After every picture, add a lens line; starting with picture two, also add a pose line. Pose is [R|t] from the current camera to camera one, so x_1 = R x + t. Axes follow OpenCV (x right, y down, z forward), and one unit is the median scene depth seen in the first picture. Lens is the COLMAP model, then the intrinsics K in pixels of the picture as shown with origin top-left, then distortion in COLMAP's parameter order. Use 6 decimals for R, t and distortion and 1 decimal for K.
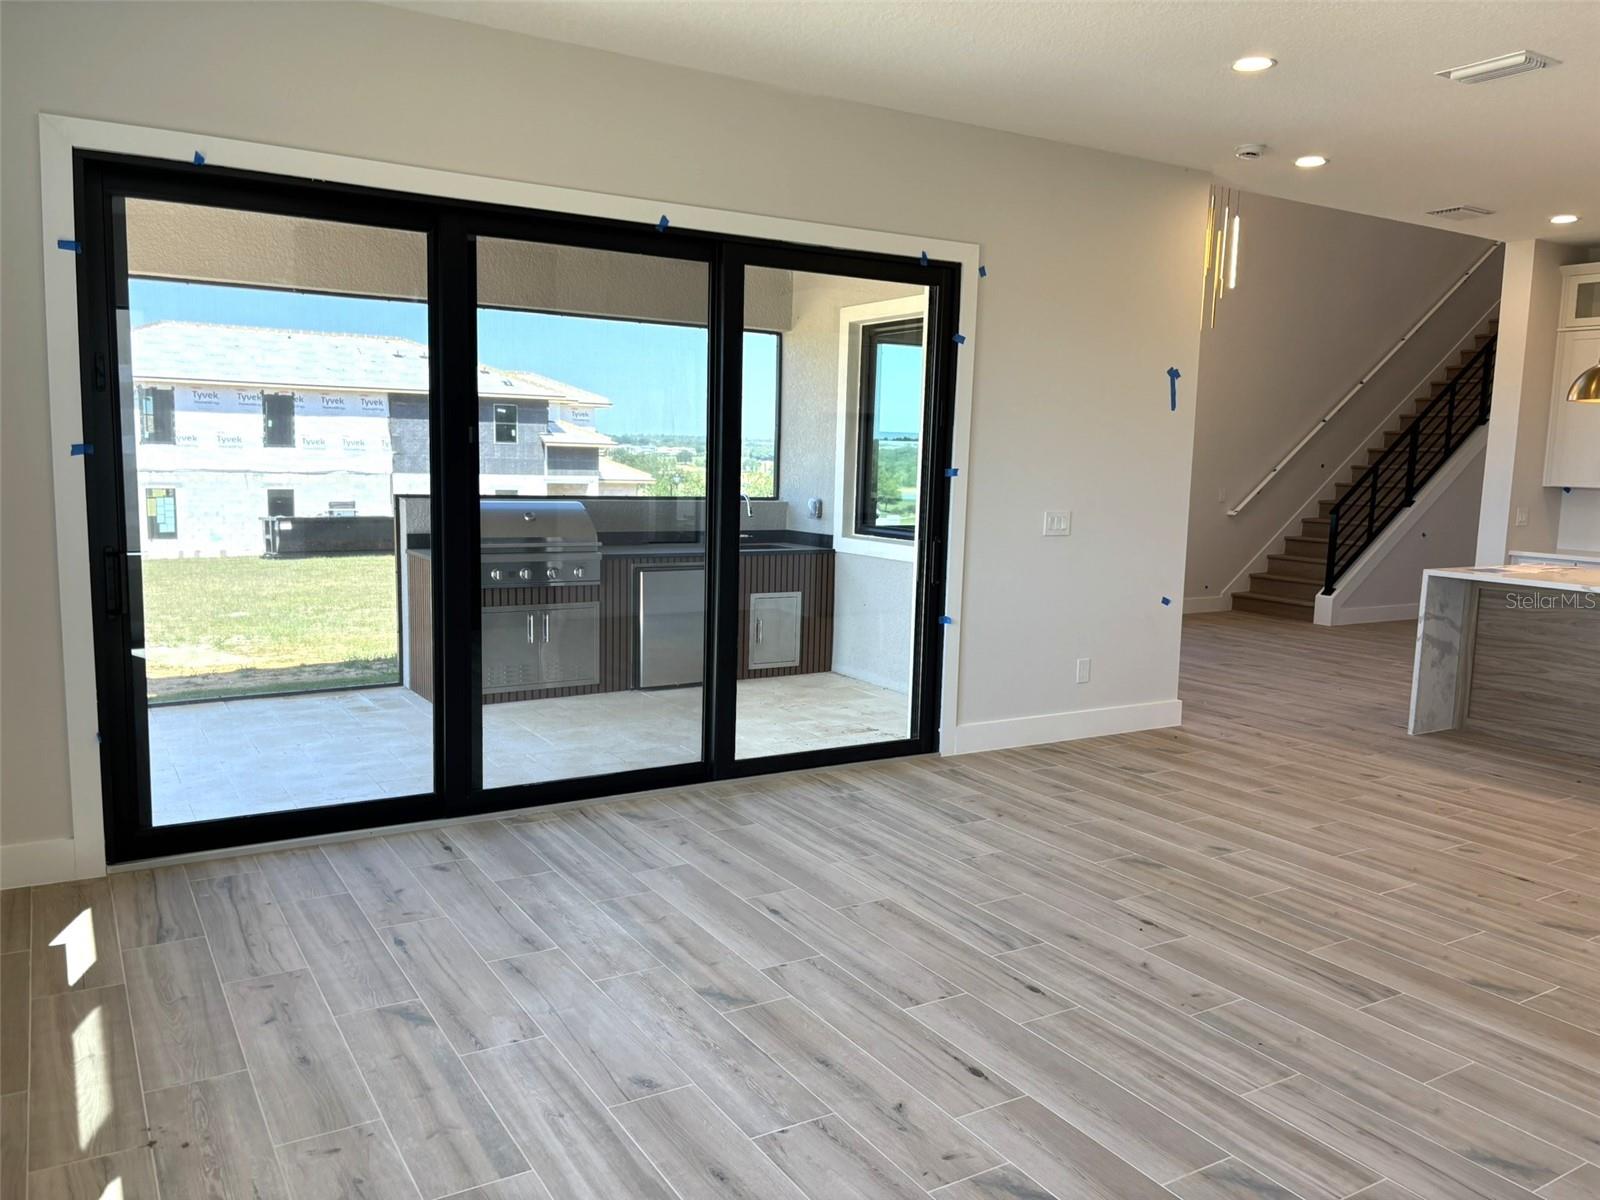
lens RADIAL K [[1220.7, 0, 790.6], [0, 1220.7, 608.0], [0, 0, 1]] dist [0.053655, -0.060968]
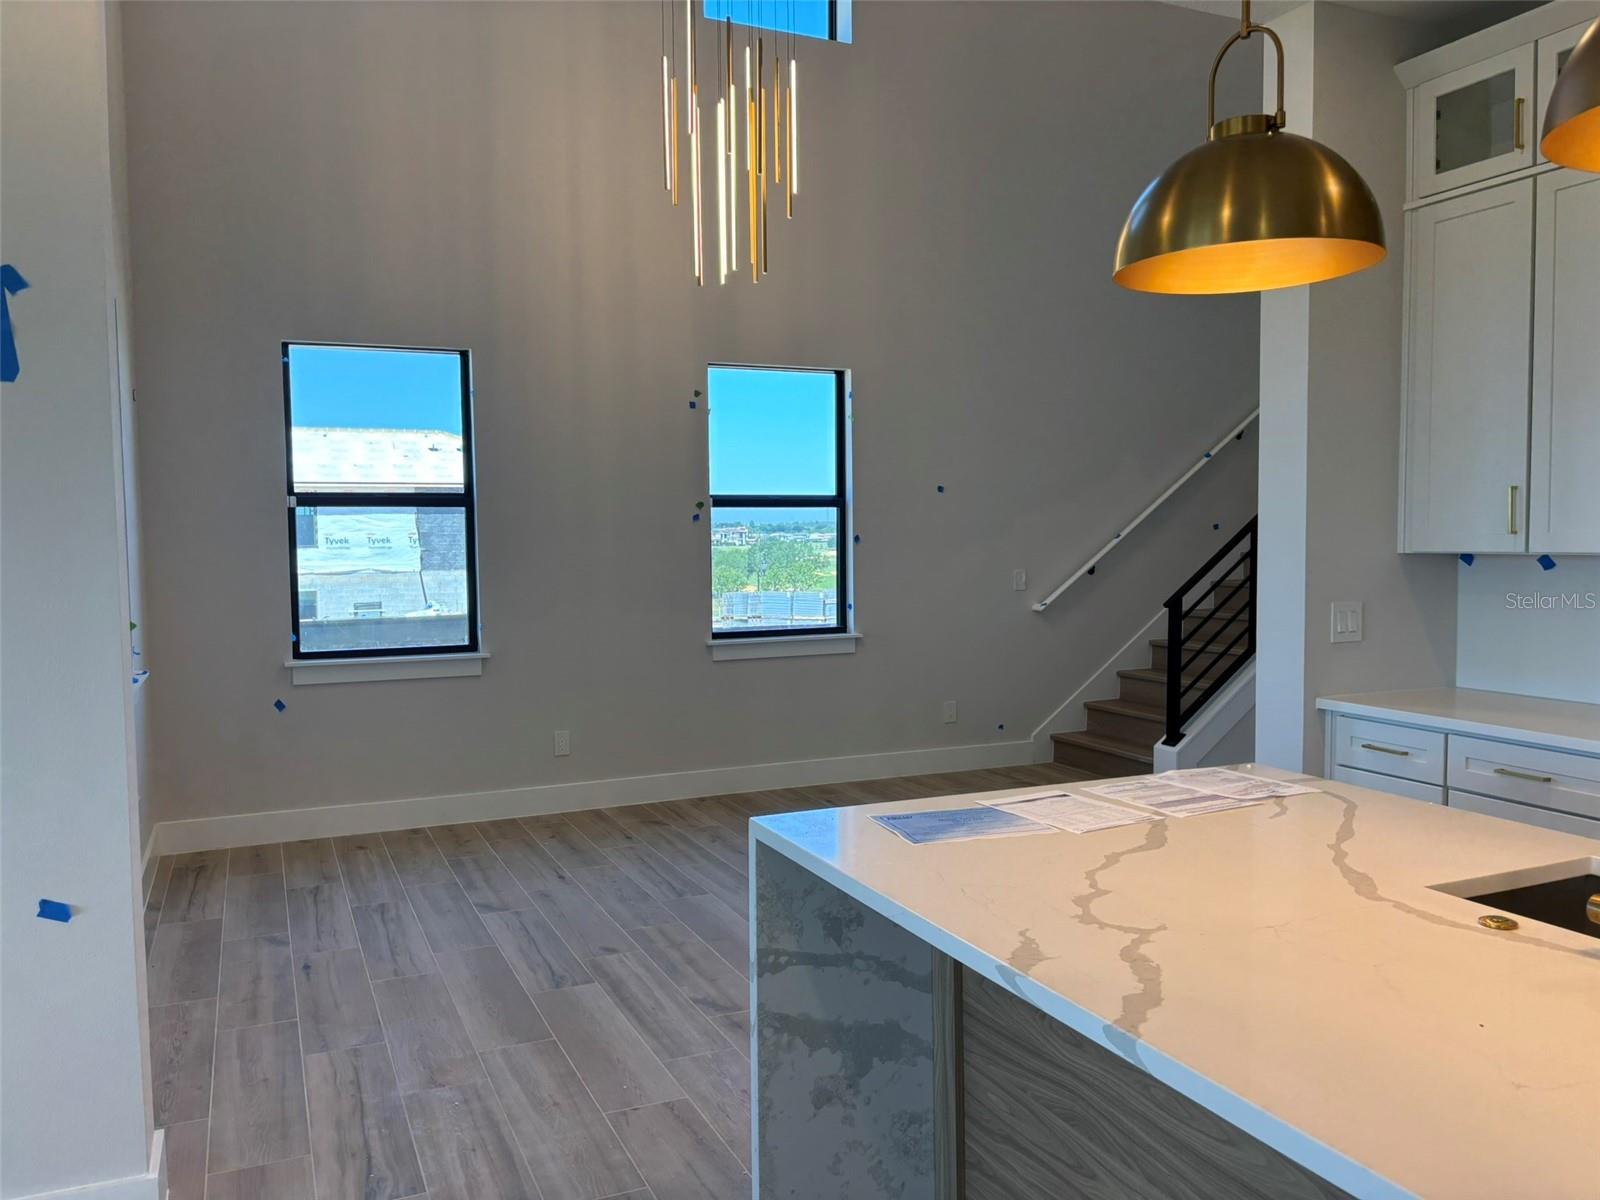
lens RADIAL K [[1220.7, 0, 796.4], [0, 1220.7, 604.1], [0, 0, 1]] dist [0.053655, -0.060968]
pose [[0.991520, -0.027295, -0.127054, 0.732631], [0.018089, 0.997164, -0.073054, -0.083184], [0.128688, 0.070136, 0.989202, 0.864090]]
